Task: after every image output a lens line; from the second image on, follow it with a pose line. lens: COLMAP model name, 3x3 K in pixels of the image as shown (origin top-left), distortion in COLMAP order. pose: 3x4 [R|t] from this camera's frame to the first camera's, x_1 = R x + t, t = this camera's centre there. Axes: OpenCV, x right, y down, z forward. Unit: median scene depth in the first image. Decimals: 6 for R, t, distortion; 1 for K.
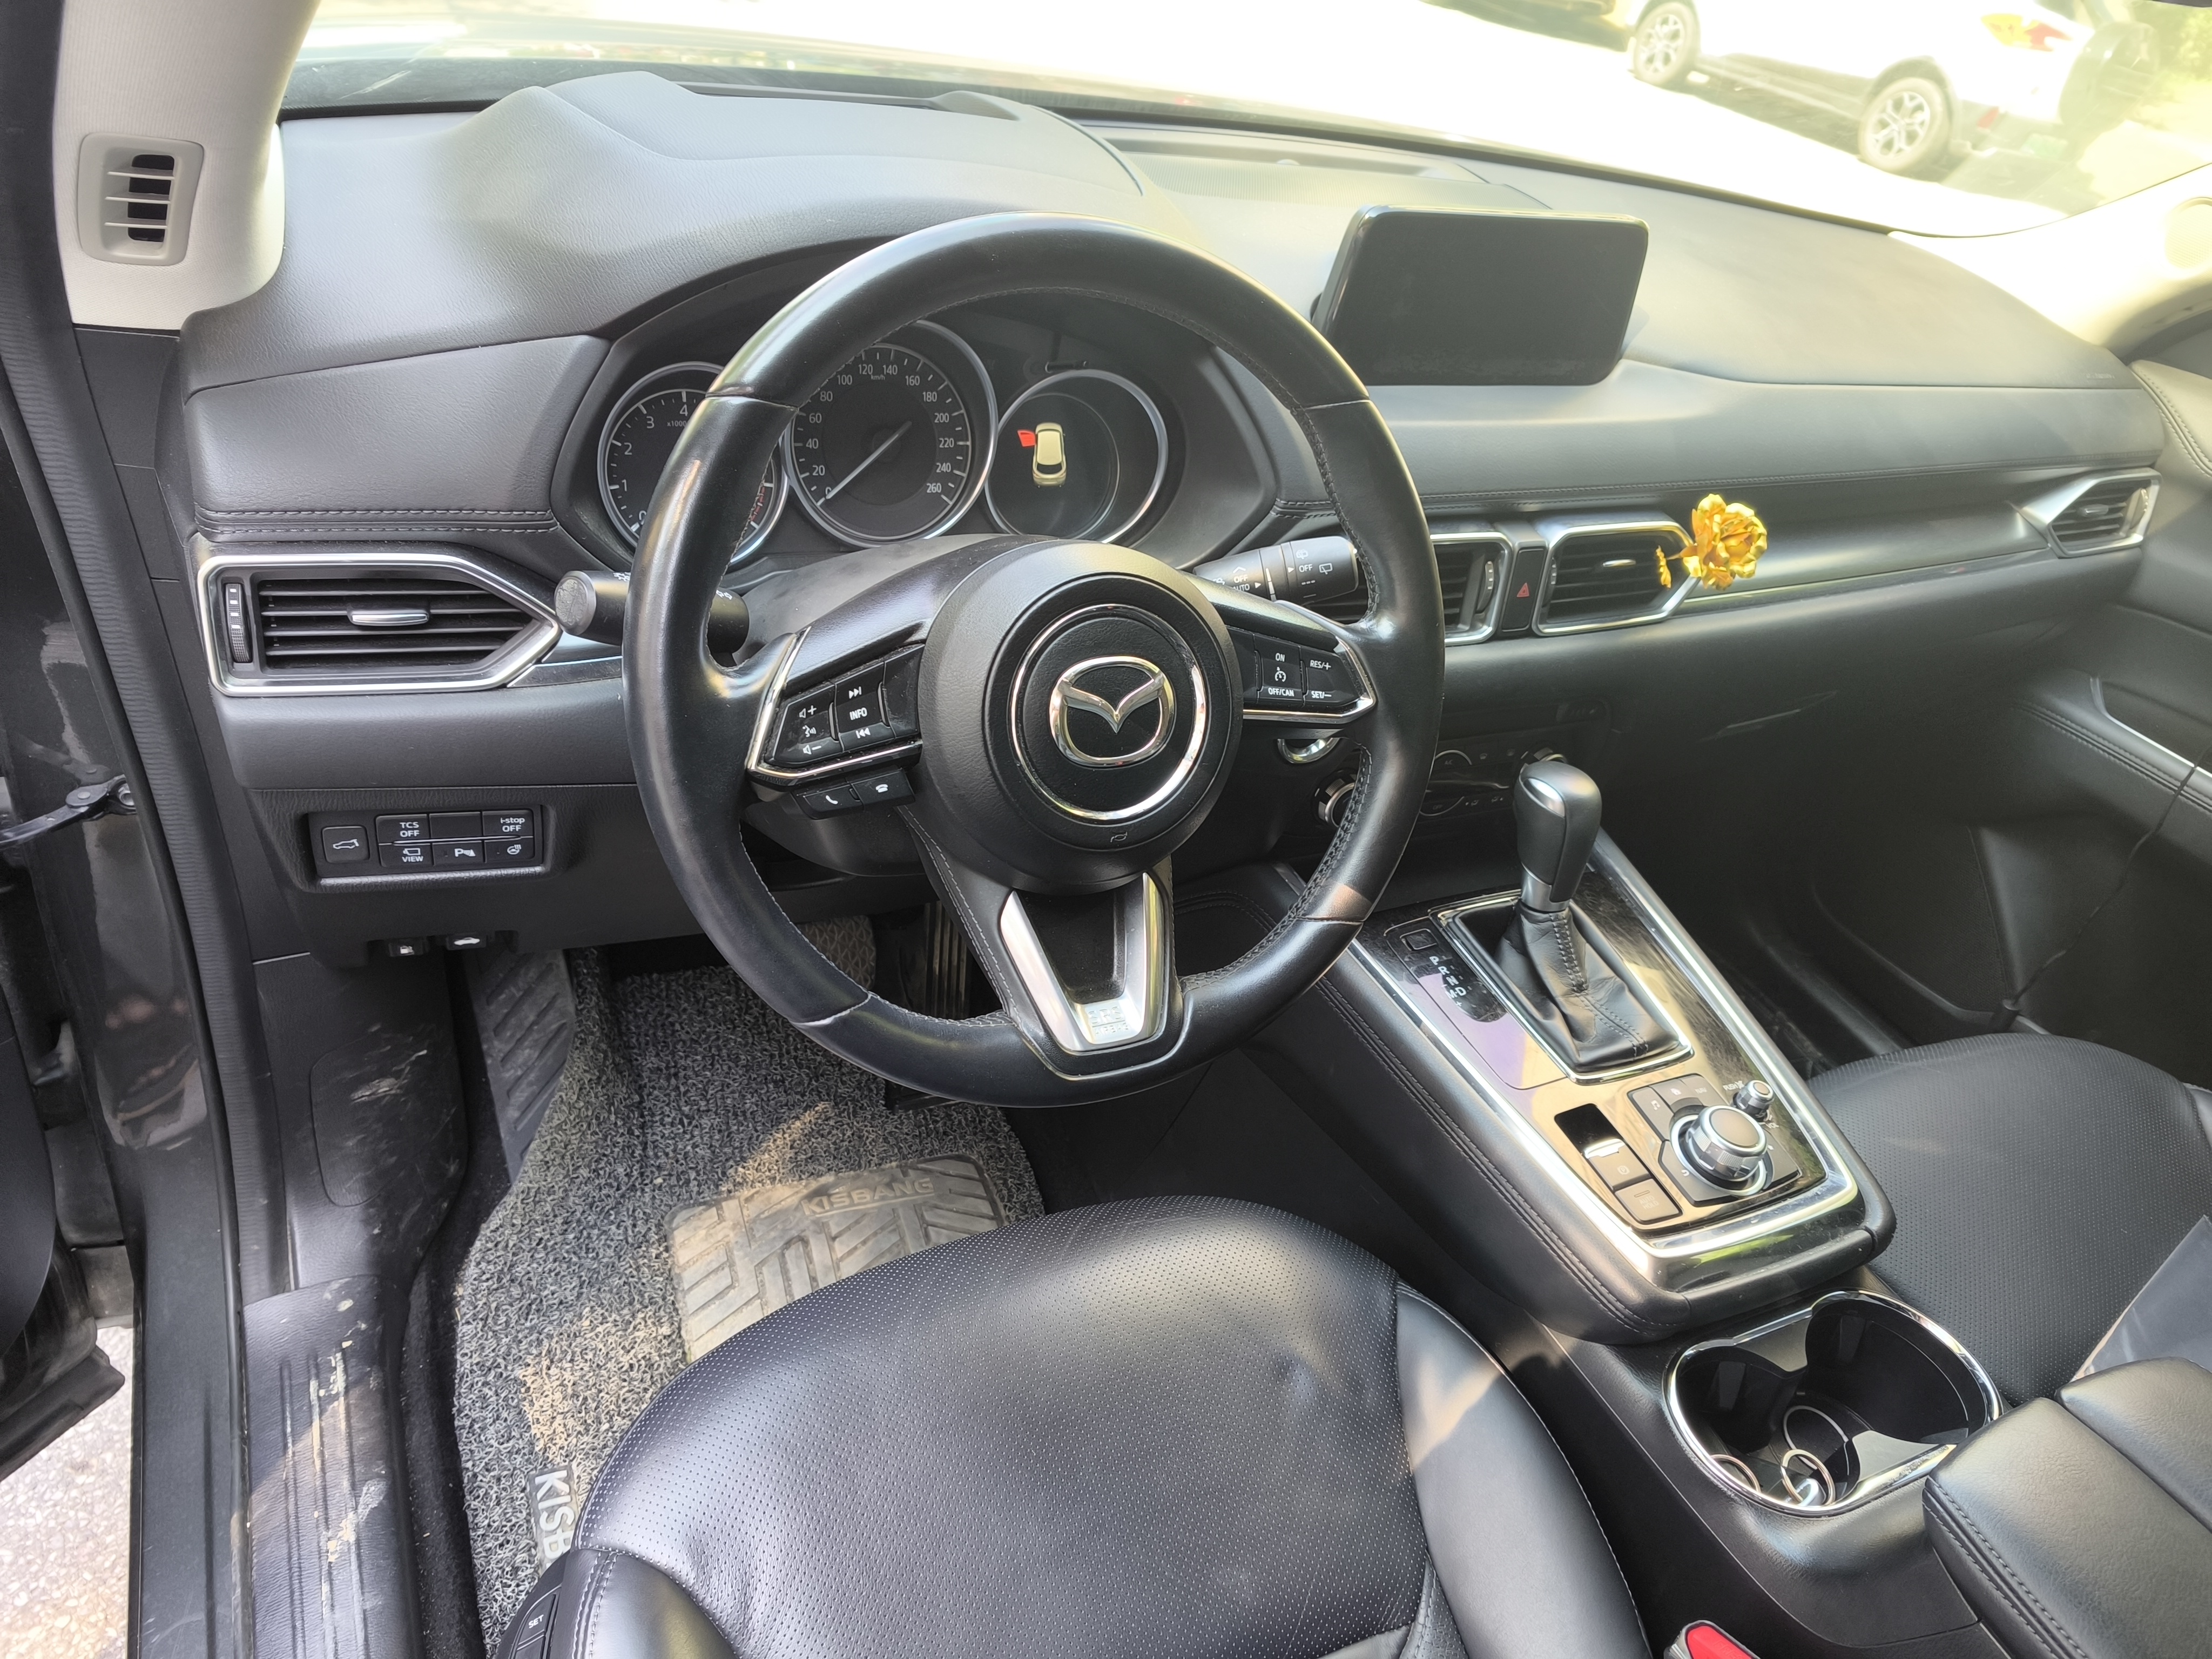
lens RADIAL K [[1484.4, 0, 1105.3], [0, 1484.4, 845.4], [0, 0, 1]] dist [0.045772, -0.008315]
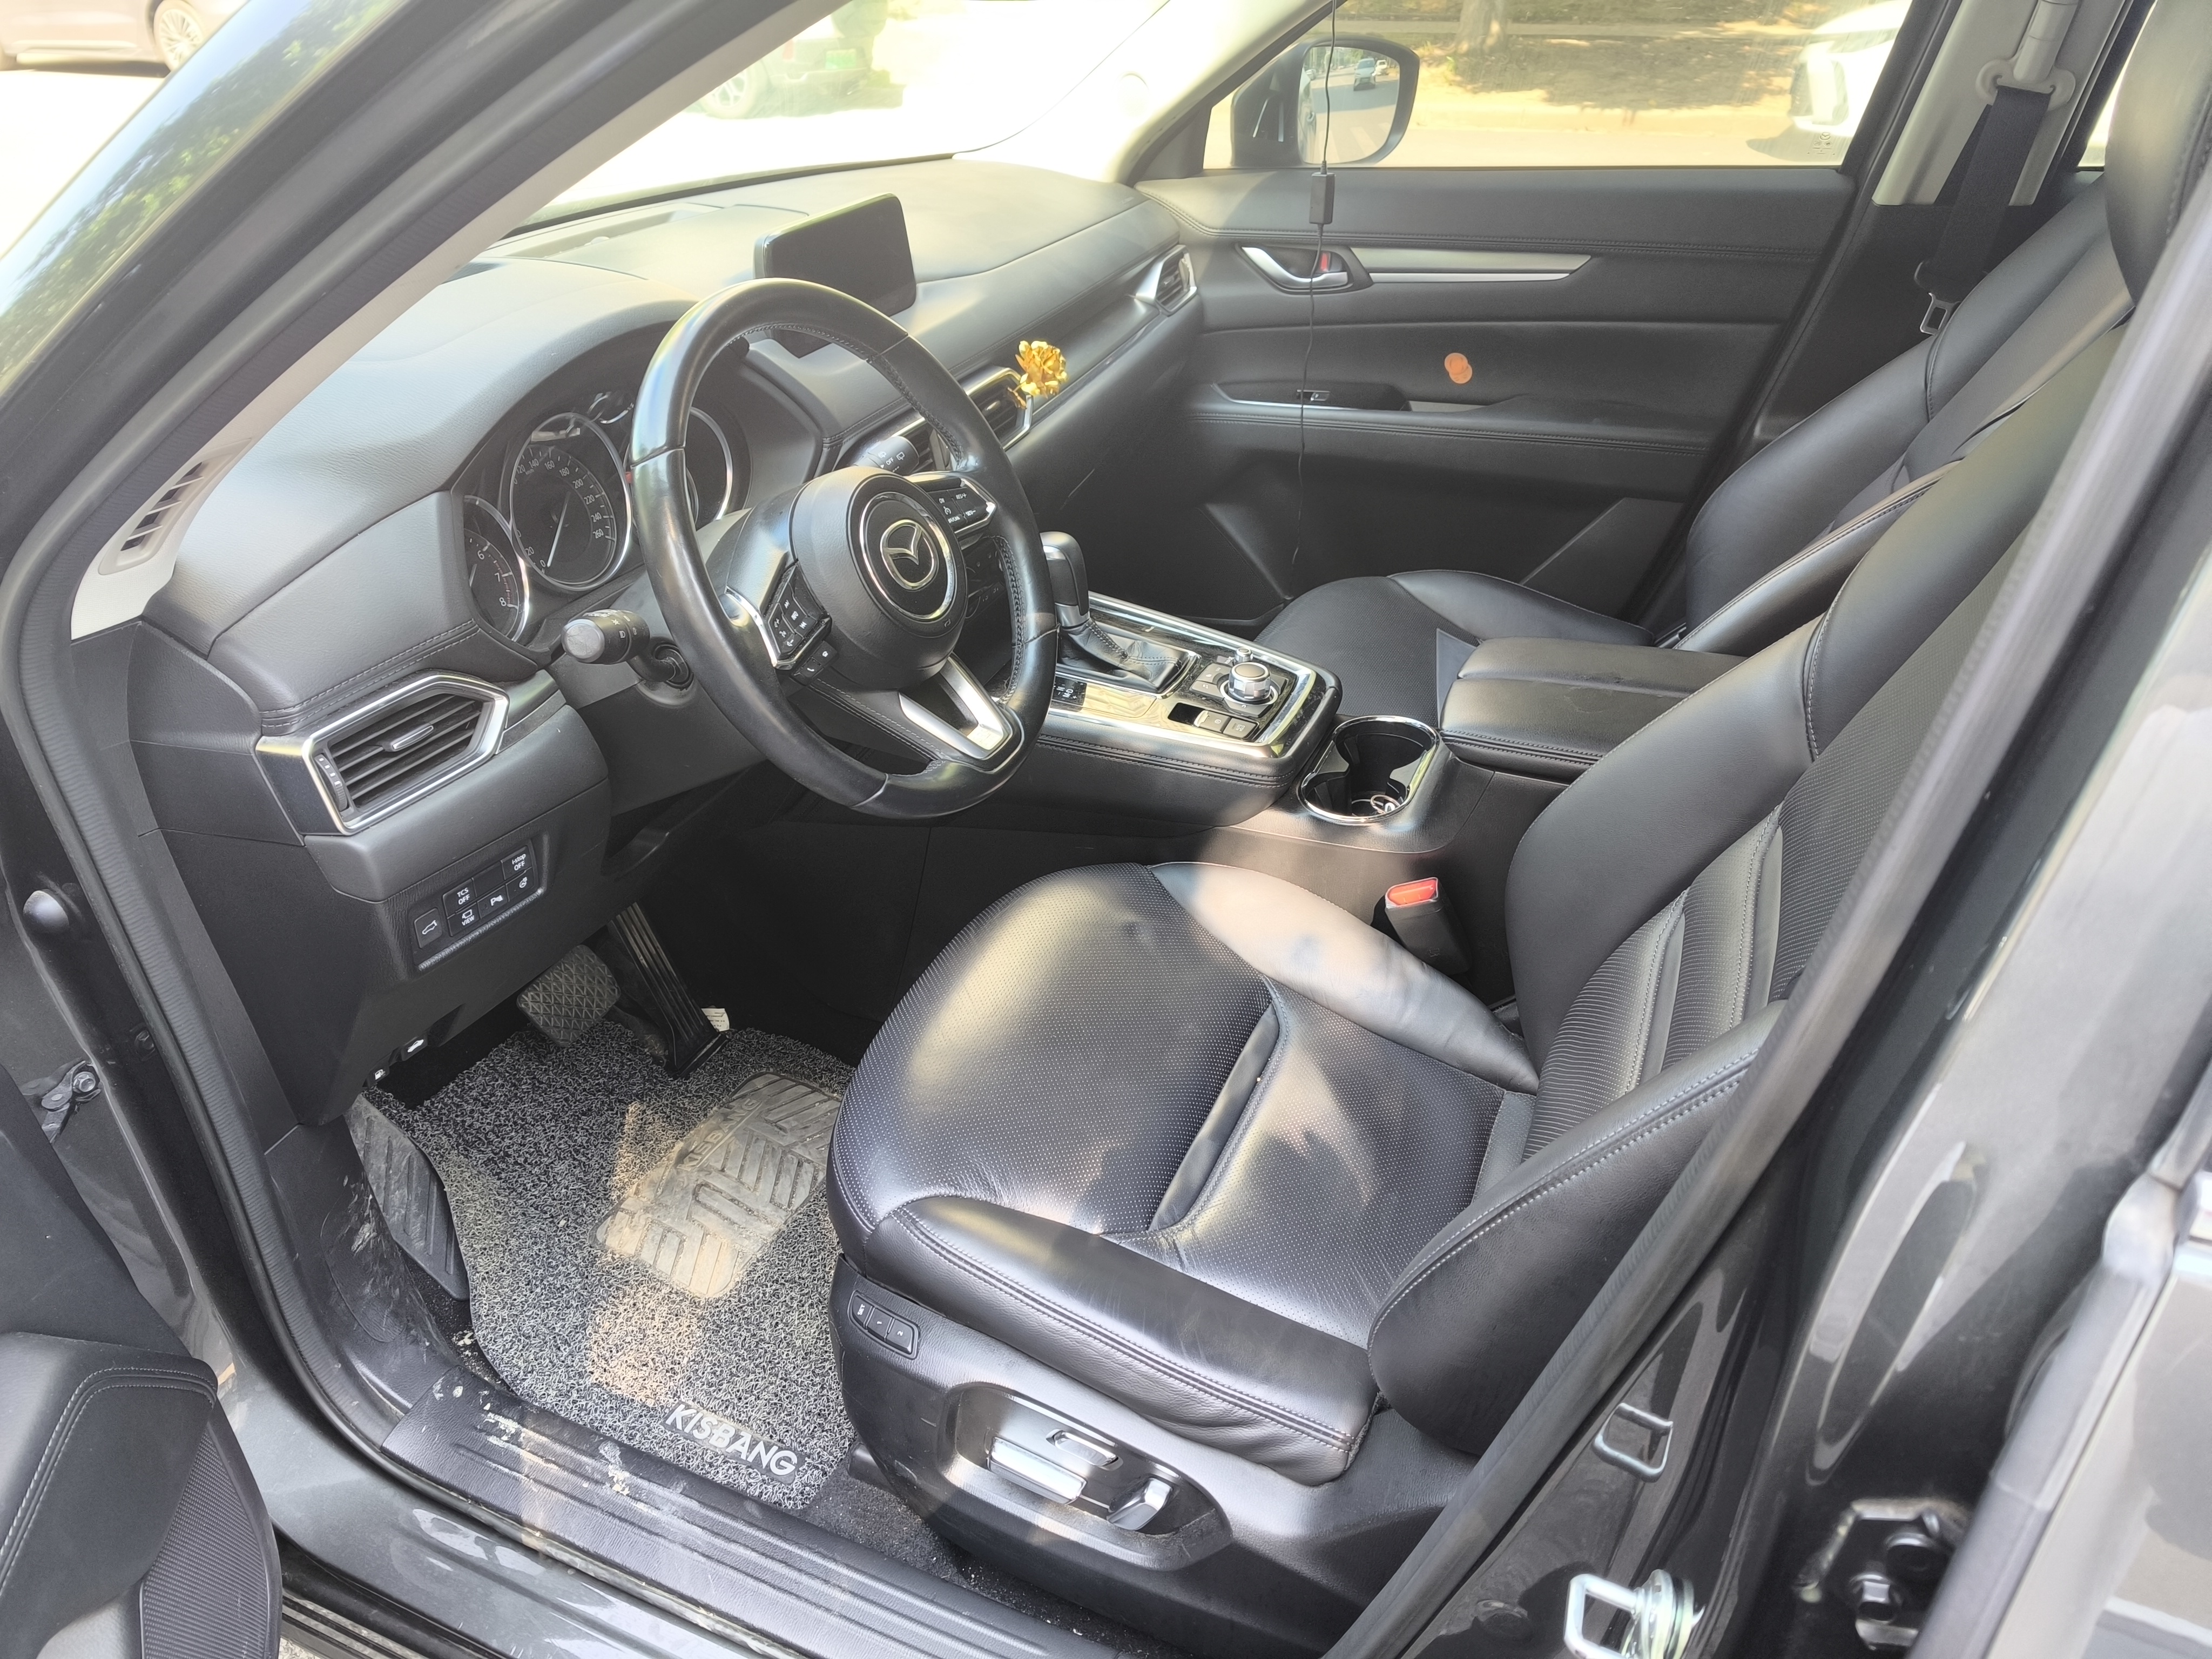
lens RADIAL K [[1484.4, 0, 1109.6], [0, 1484.4, 835.3], [0, 0, 1]] dist [0.045772, -0.008315]
pose [[0.740478, -0.505705, 0.442668, -0.481278], [0.507246, 0.852611, 0.125525, 0.054105], [-0.440902, 0.131593, 0.887856, -0.346462]]
